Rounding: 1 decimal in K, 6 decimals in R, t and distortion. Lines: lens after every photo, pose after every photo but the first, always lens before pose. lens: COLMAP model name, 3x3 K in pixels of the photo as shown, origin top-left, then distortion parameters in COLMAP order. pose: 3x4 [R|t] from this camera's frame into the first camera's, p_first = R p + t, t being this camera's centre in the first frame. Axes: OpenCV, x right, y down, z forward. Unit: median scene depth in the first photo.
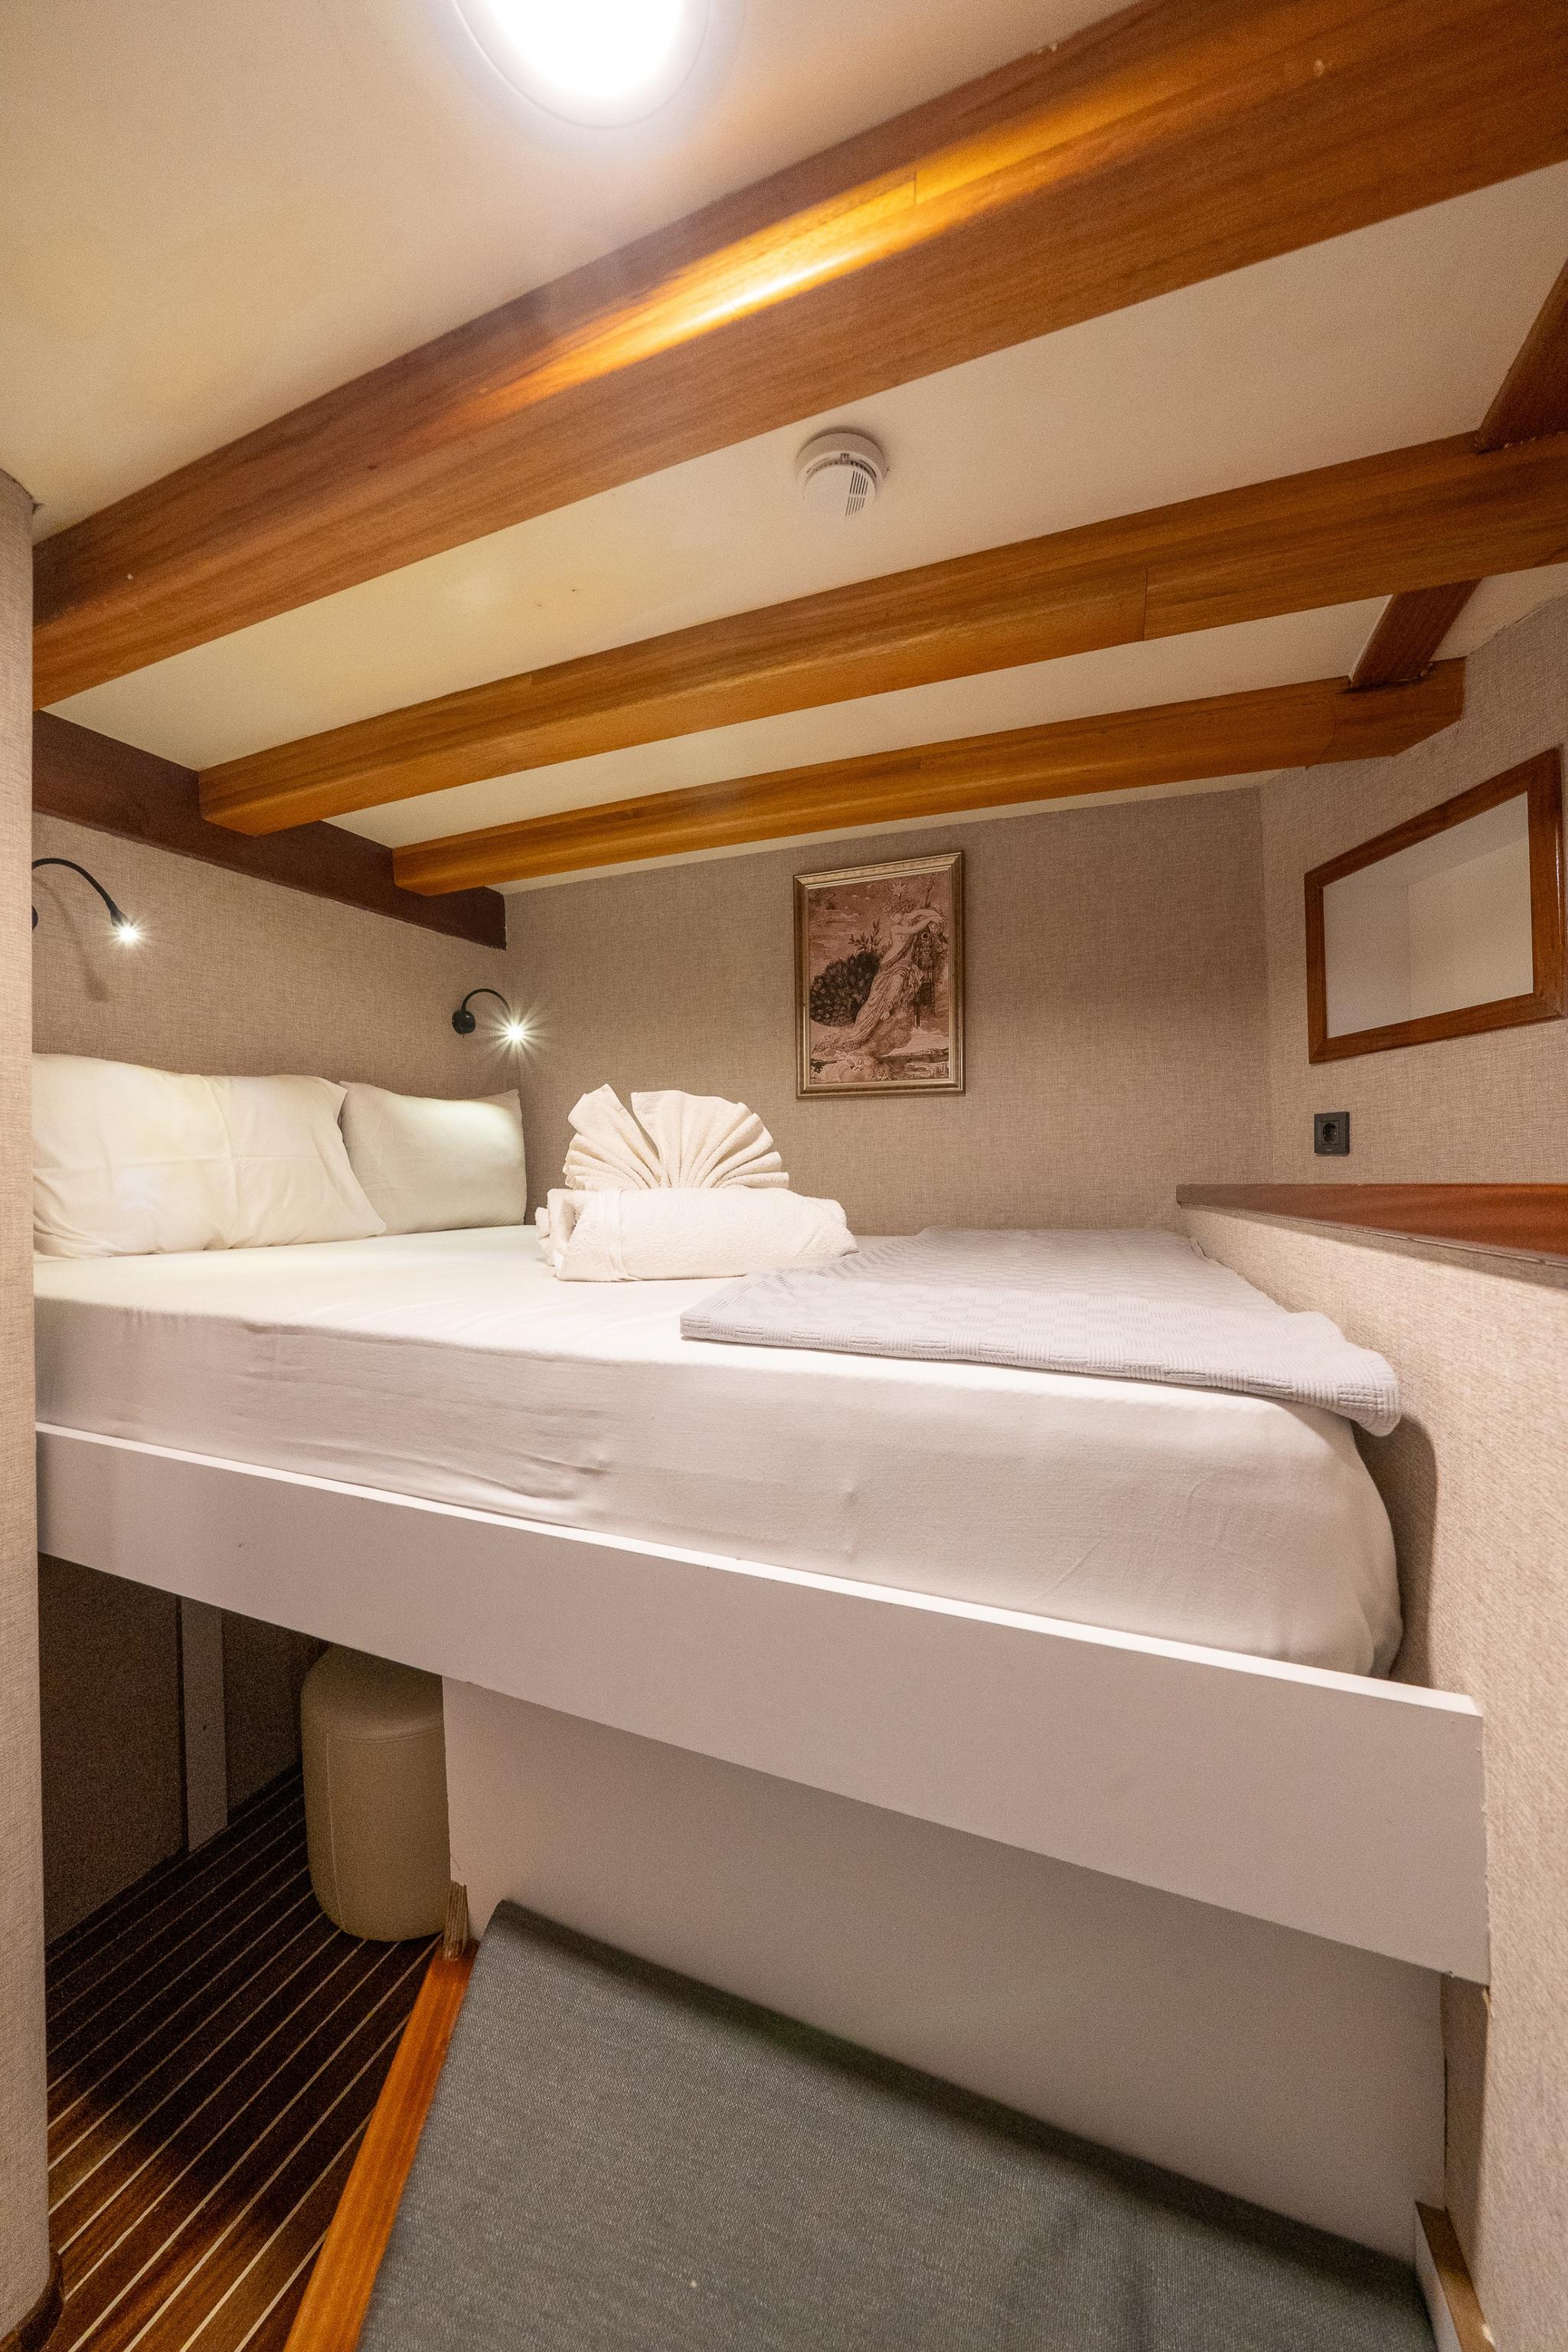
lens RADIAL K [[803.2, 0, 787.6], [0, 803.2, 1171.3], [0, 0, 1]] dist [-0.004997, -0.000188]
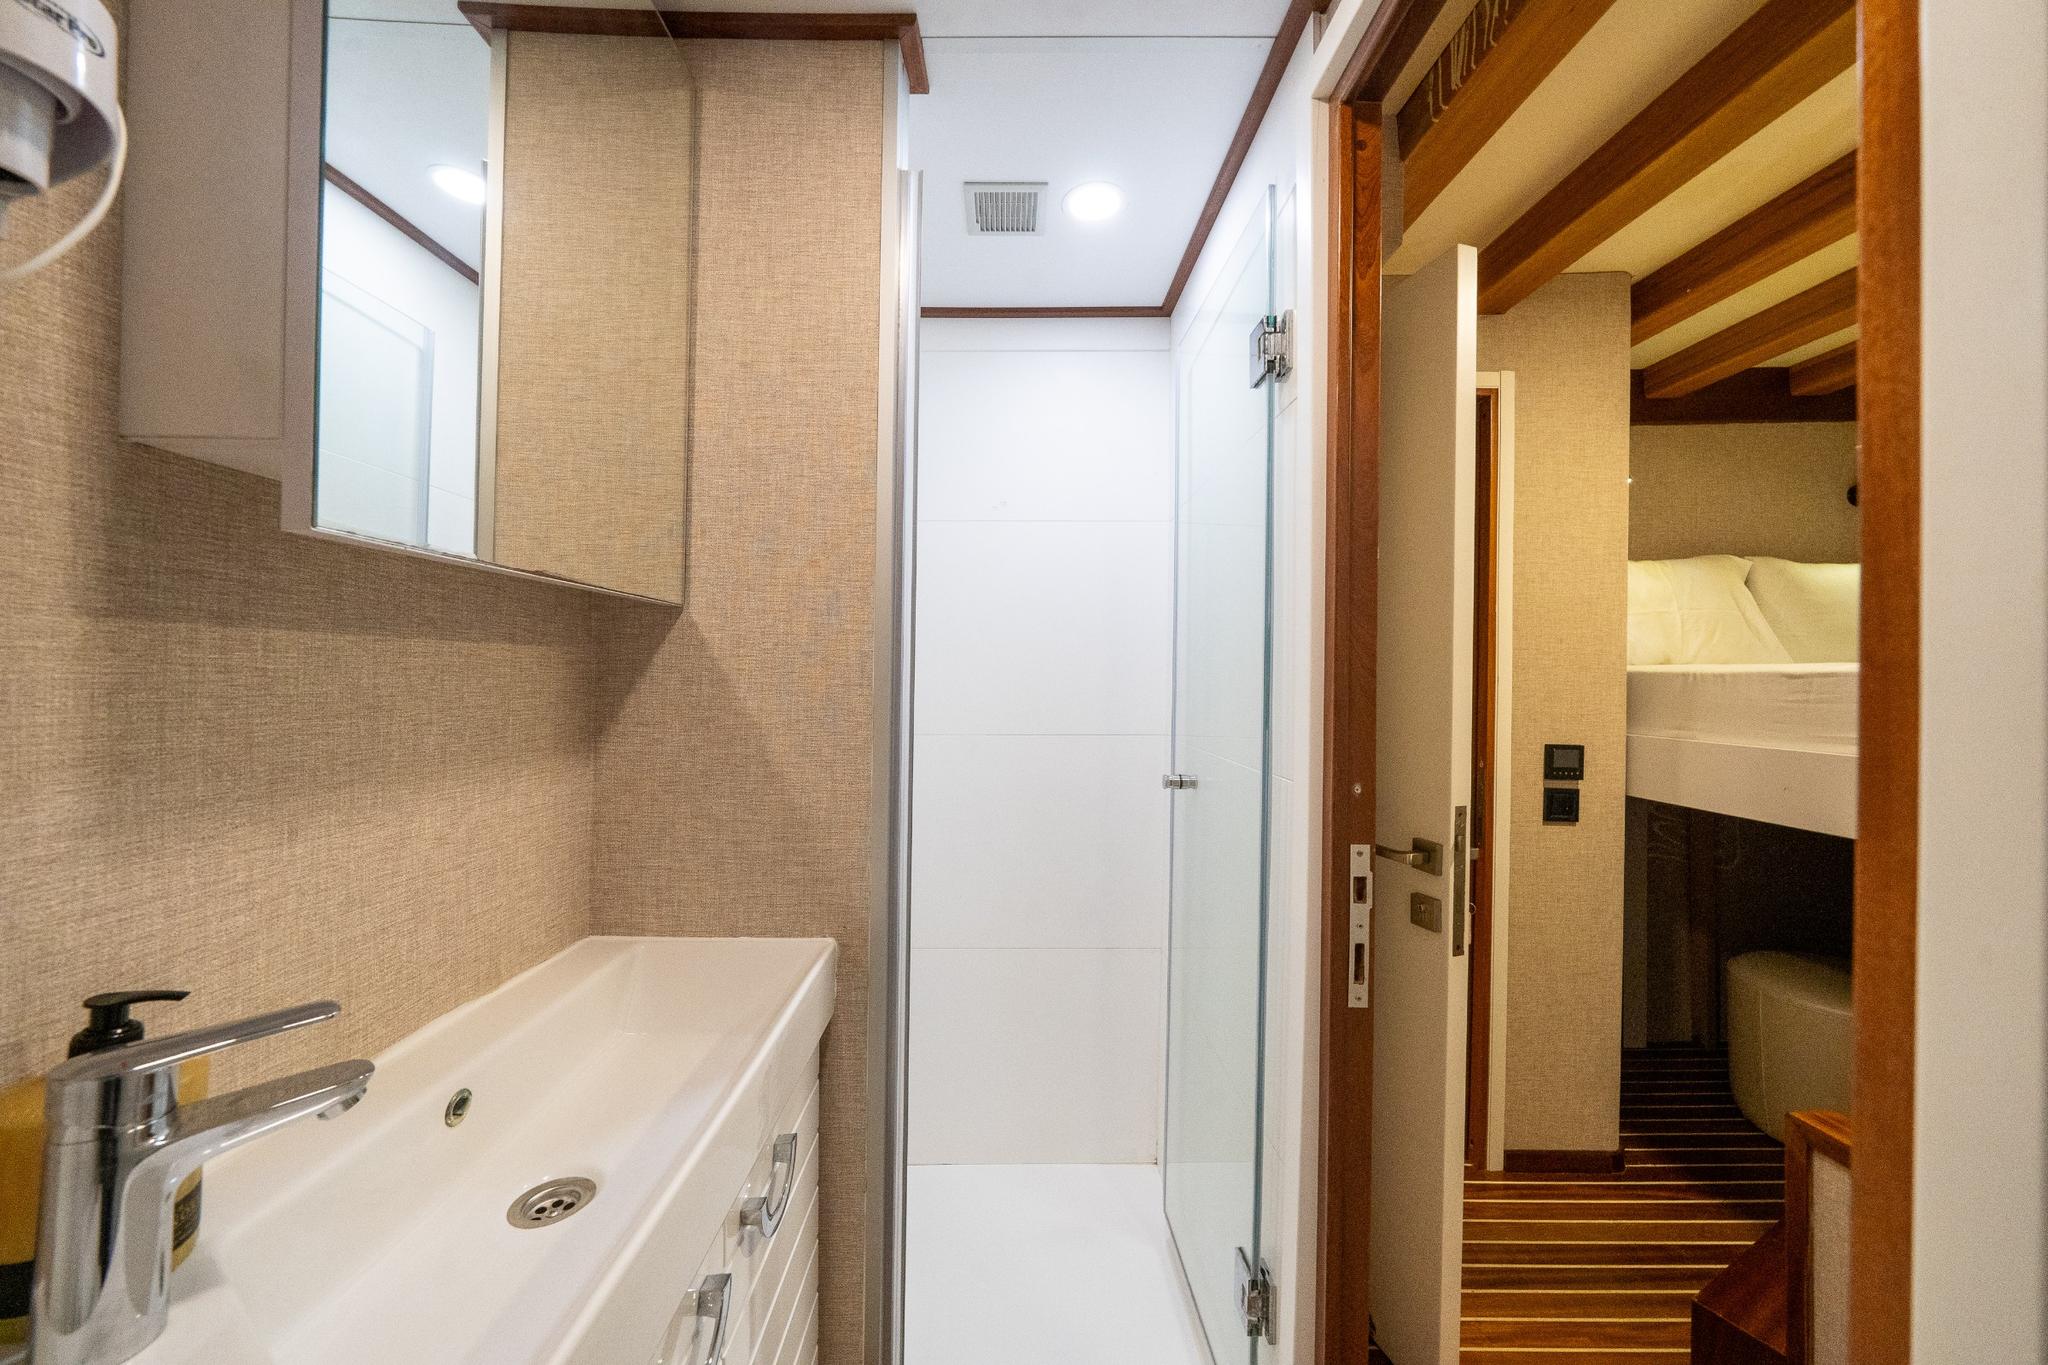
lens RADIAL K [[699.4, 0, 1037.0], [0, 699.4, 673.6], [0, 0, 1]] dist [-0.004997, -0.000188]
pose [[0.395923, 0.000296, -0.918284, 0.042876], [-0.012092, 0.999915, -0.004891, 0.108261], [0.918204, 0.013041, 0.395892, -0.567317]]
